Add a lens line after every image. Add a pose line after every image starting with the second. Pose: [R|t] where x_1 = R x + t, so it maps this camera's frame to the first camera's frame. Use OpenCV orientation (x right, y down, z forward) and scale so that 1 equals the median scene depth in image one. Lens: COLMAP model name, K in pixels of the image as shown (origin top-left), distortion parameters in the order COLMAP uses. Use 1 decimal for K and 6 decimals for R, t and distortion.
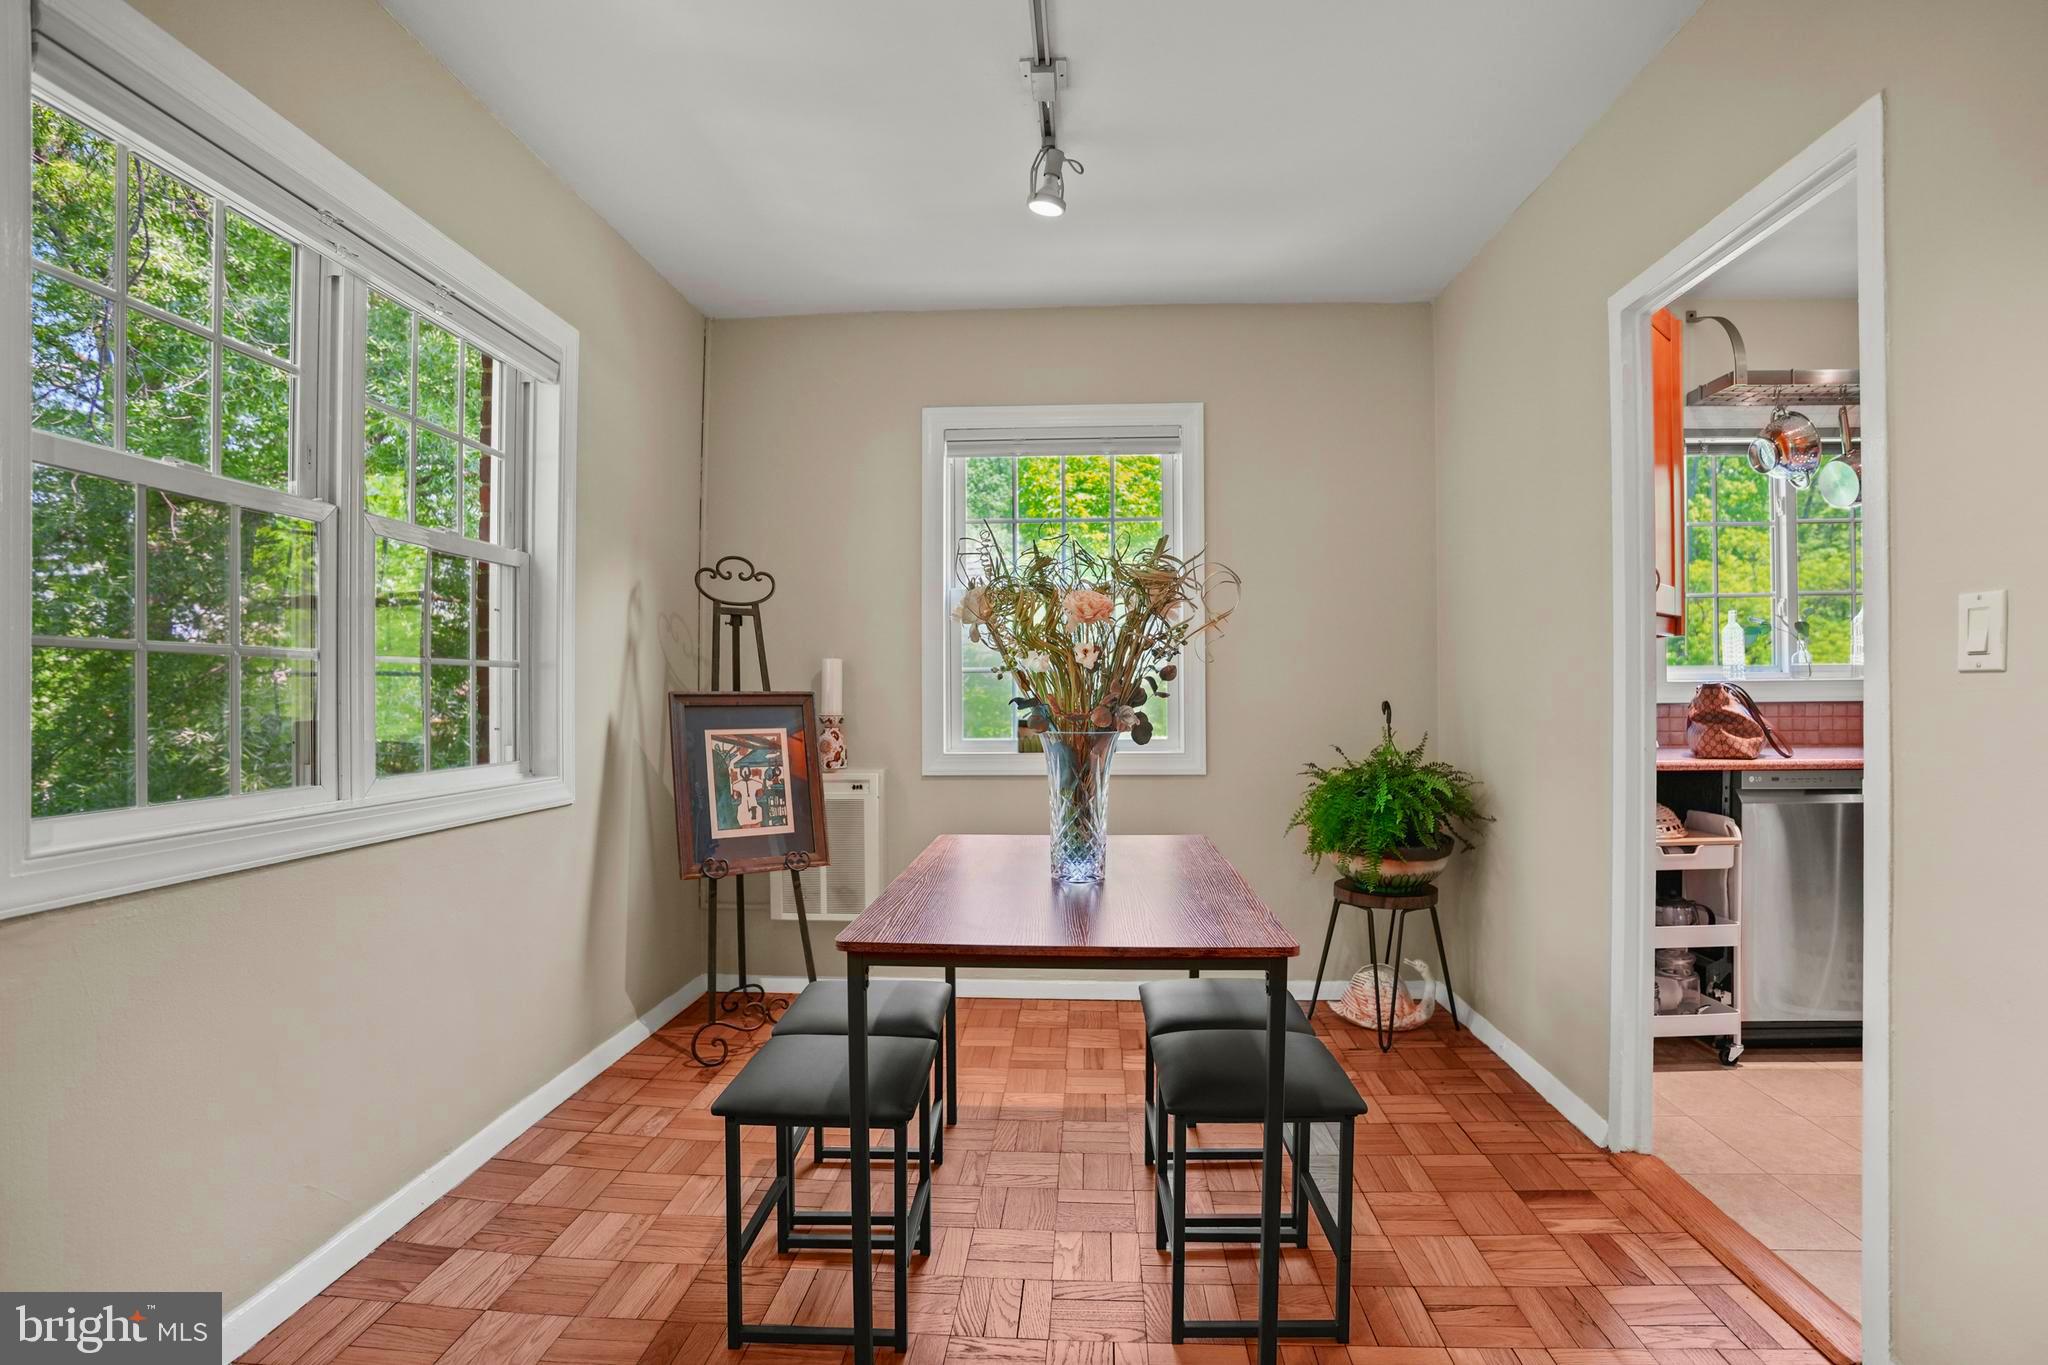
lens RADIAL K [[958.1, 0, 1038.8], [0, 958.1, 692.2], [0, 0, 1]] dist [-0.096155, 0.046537]
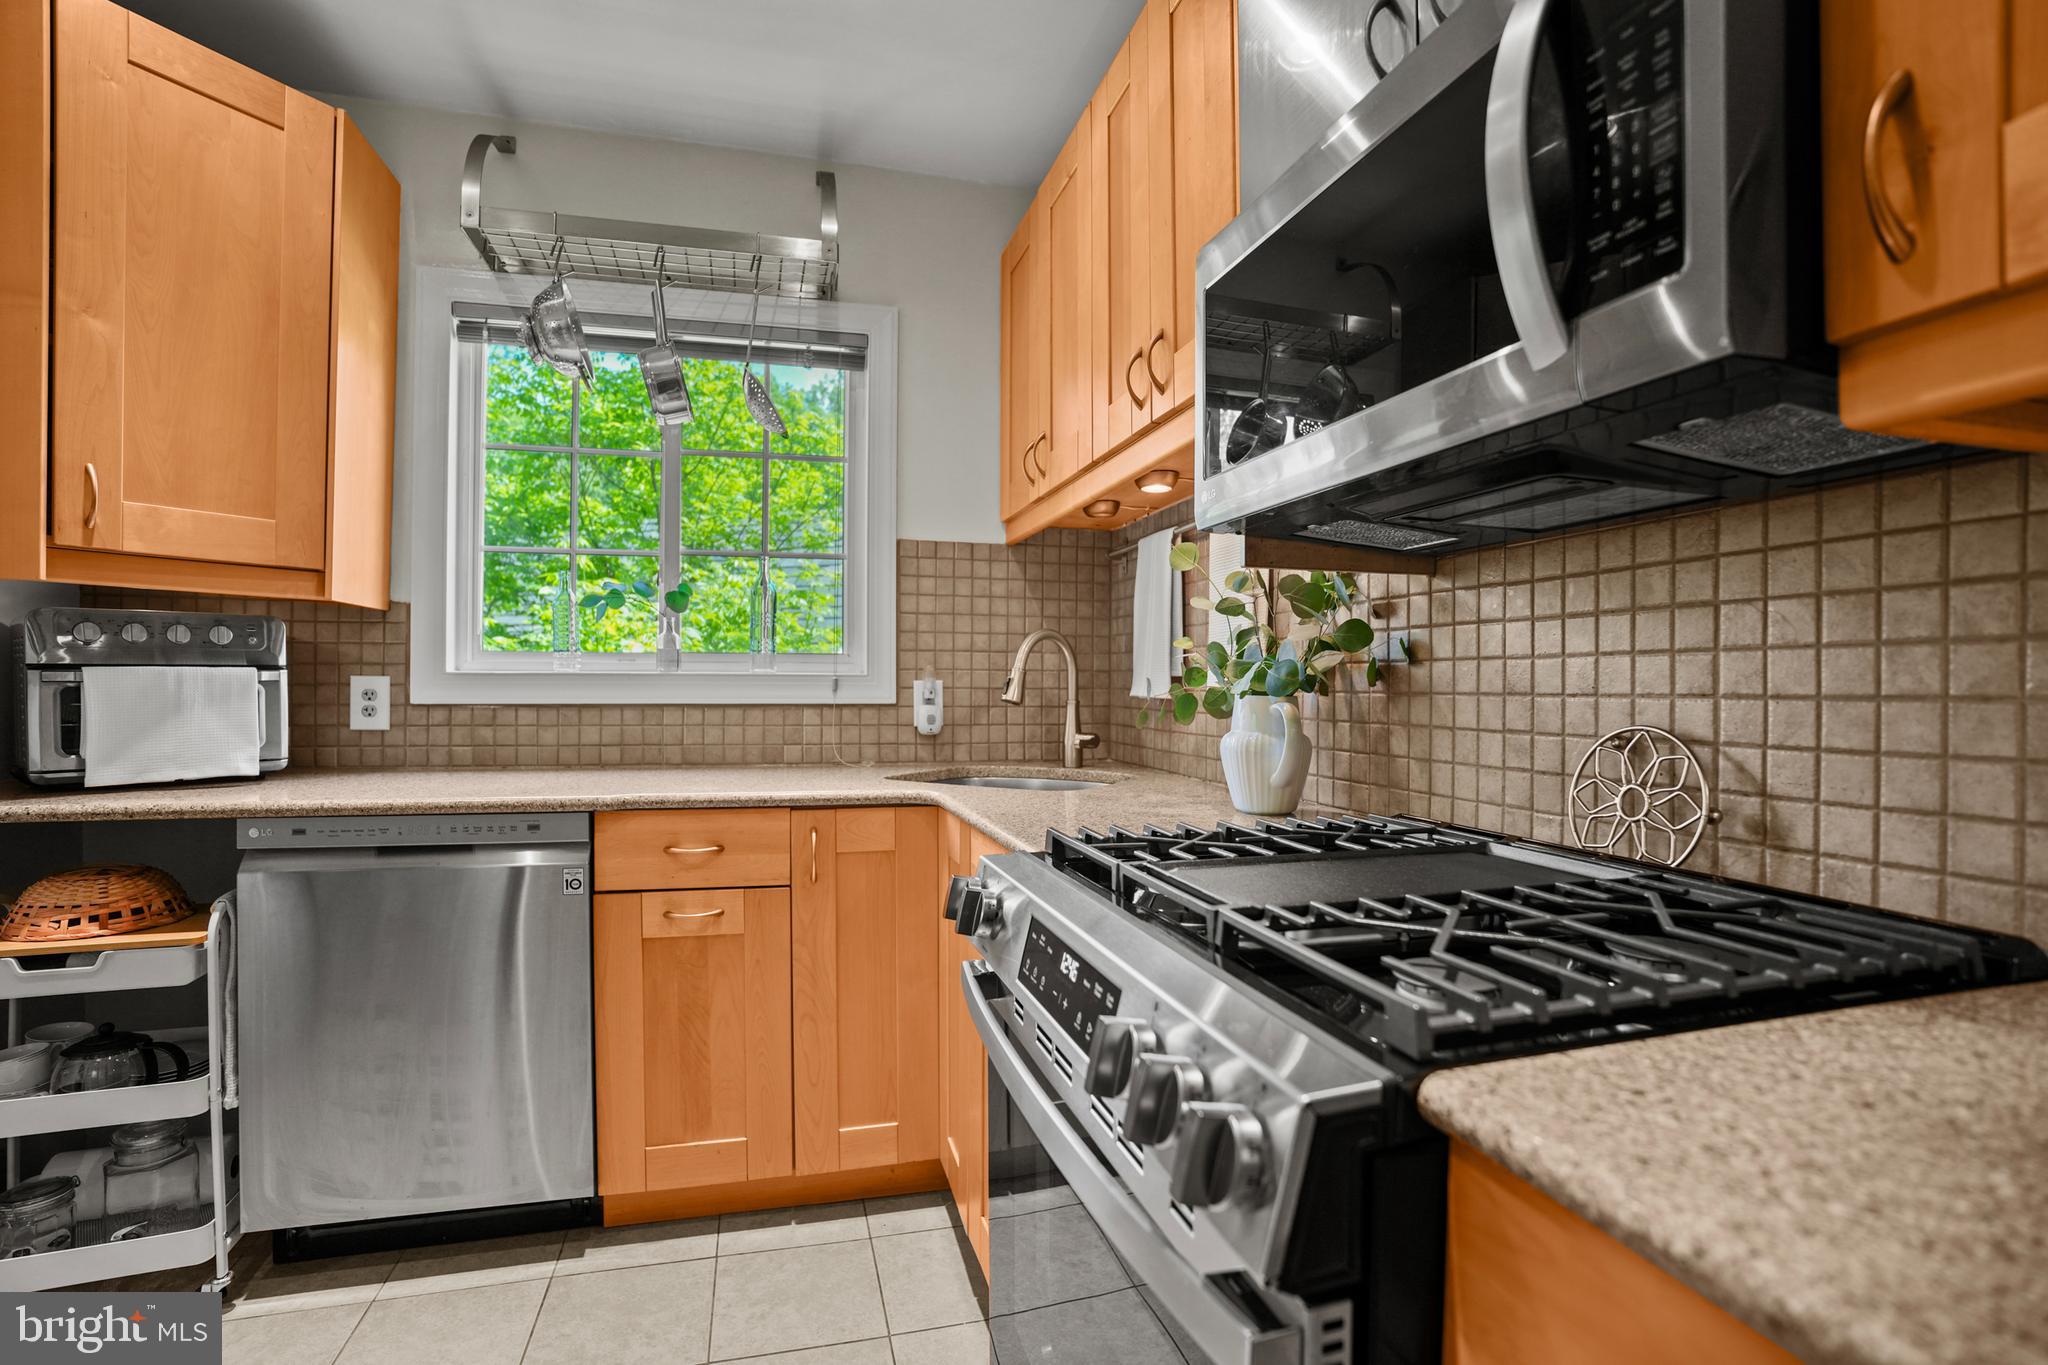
lens RADIAL K [[958.1, 0, 1038.8], [0, 958.1, 692.2], [0, 0, 1]] dist [-0.096155, 0.046537]
pose [[0.943197, 0.010912, 0.332055, 0.970607], [-0.012981, 0.999908, 0.004014, -0.005776], [-0.331980, -0.008097, 0.943252, 0.242721]]
